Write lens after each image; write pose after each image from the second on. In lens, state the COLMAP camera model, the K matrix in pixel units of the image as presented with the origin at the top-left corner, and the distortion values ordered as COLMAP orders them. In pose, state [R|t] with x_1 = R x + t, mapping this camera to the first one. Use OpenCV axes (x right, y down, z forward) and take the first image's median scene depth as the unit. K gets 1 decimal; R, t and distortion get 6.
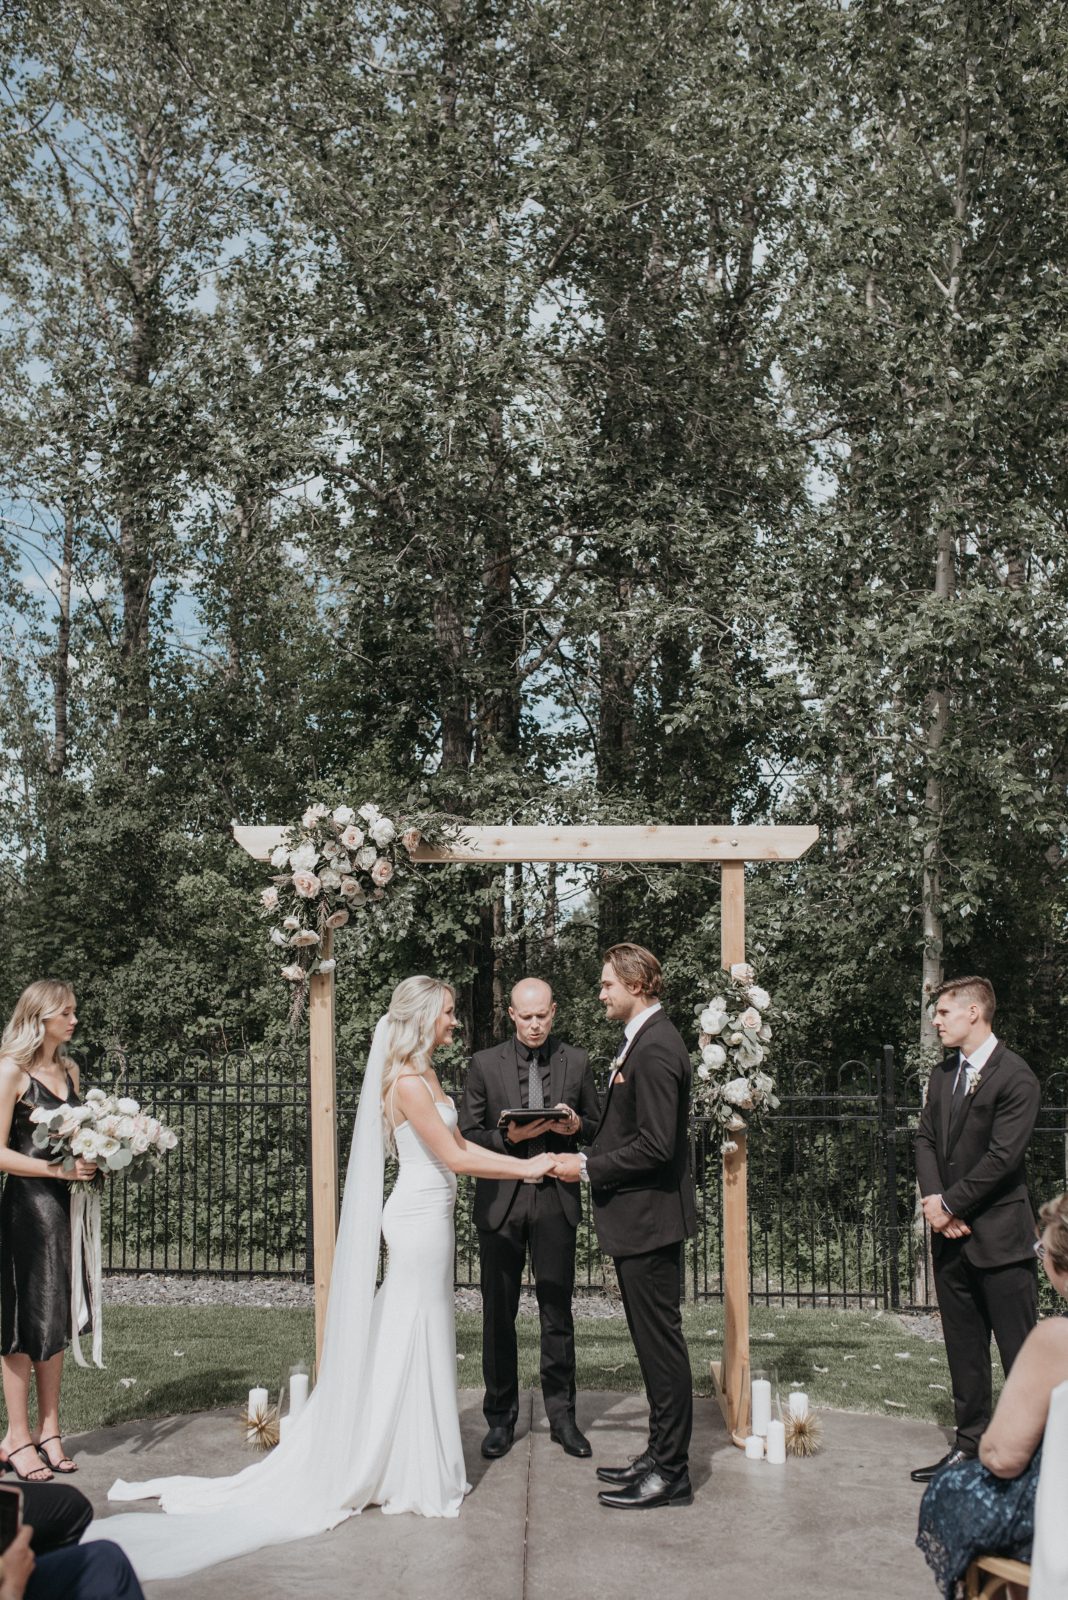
lens RADIAL K [[1638.6, 0, 514.6], [0, 1638.6, 774.6], [0, 0, 1]] dist [-0.018493, -0.016427]
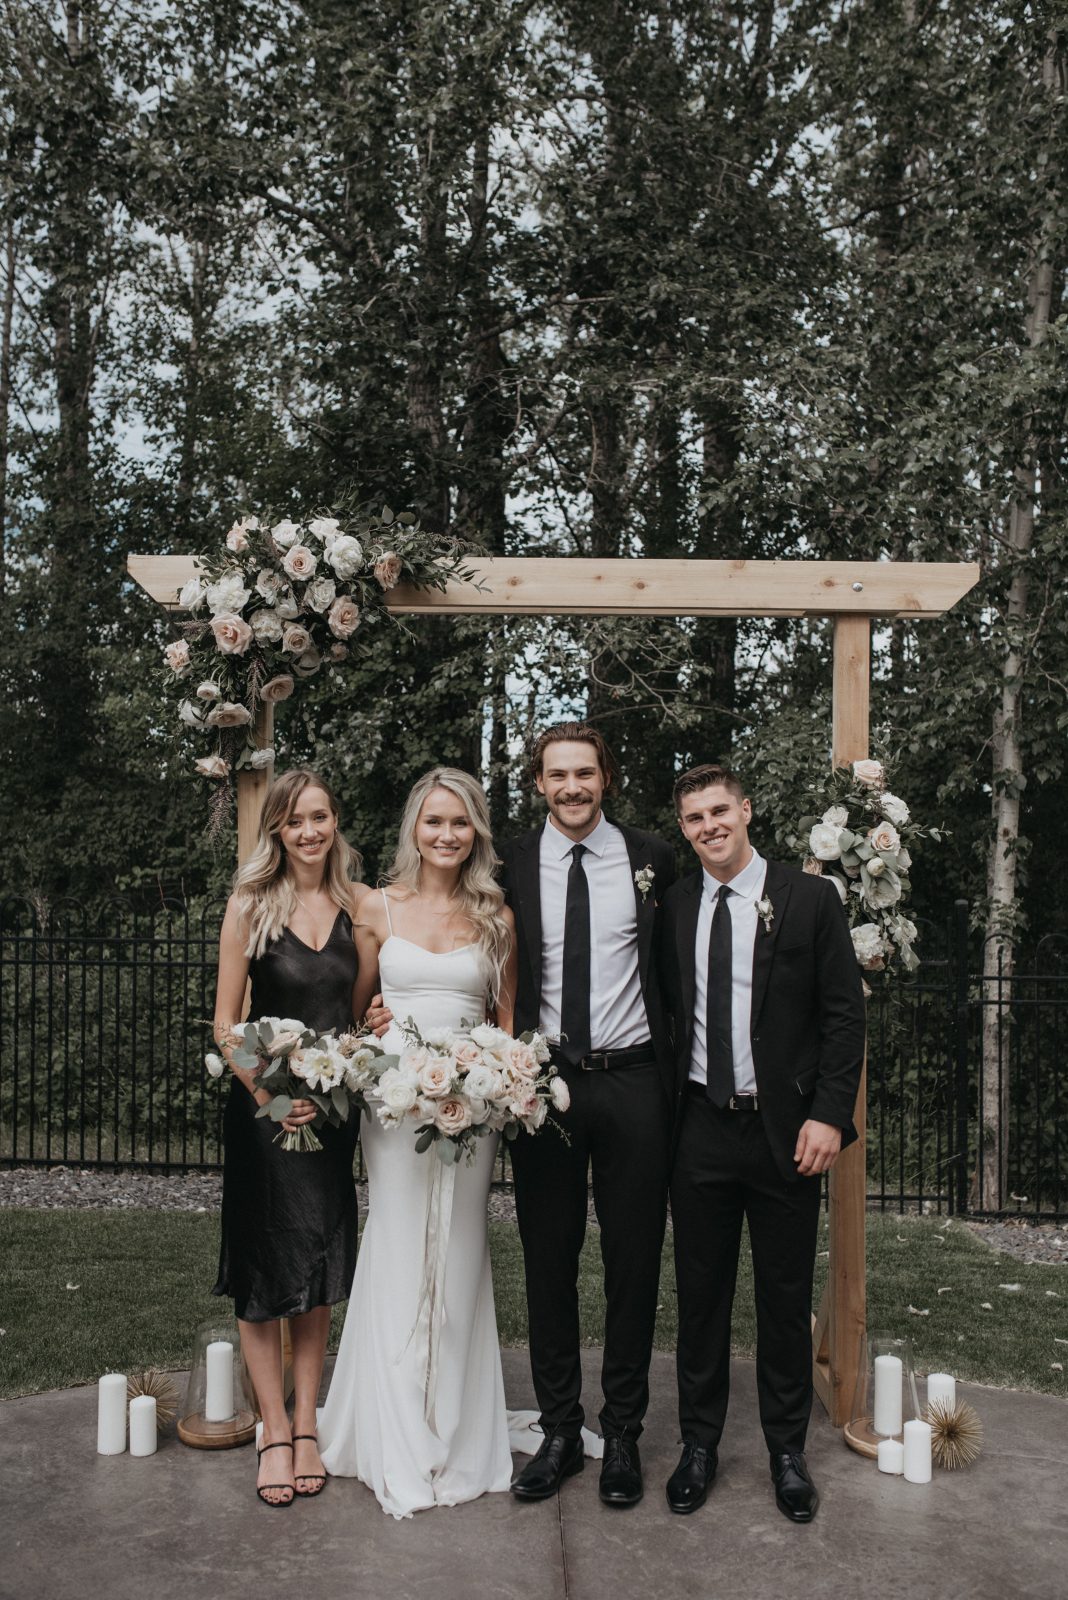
lens RADIAL K [[1638.6, 0, 514.6], [0, 1638.6, 774.6], [0, 0, 1]] dist [-0.018493, -0.016427]
pose [[0.999708, 0.010704, 0.021647, -0.024338], [-0.012340, 0.996960, 0.076928, 0.070836], [-0.020758, -0.077173, 0.996802, 0.319394]]
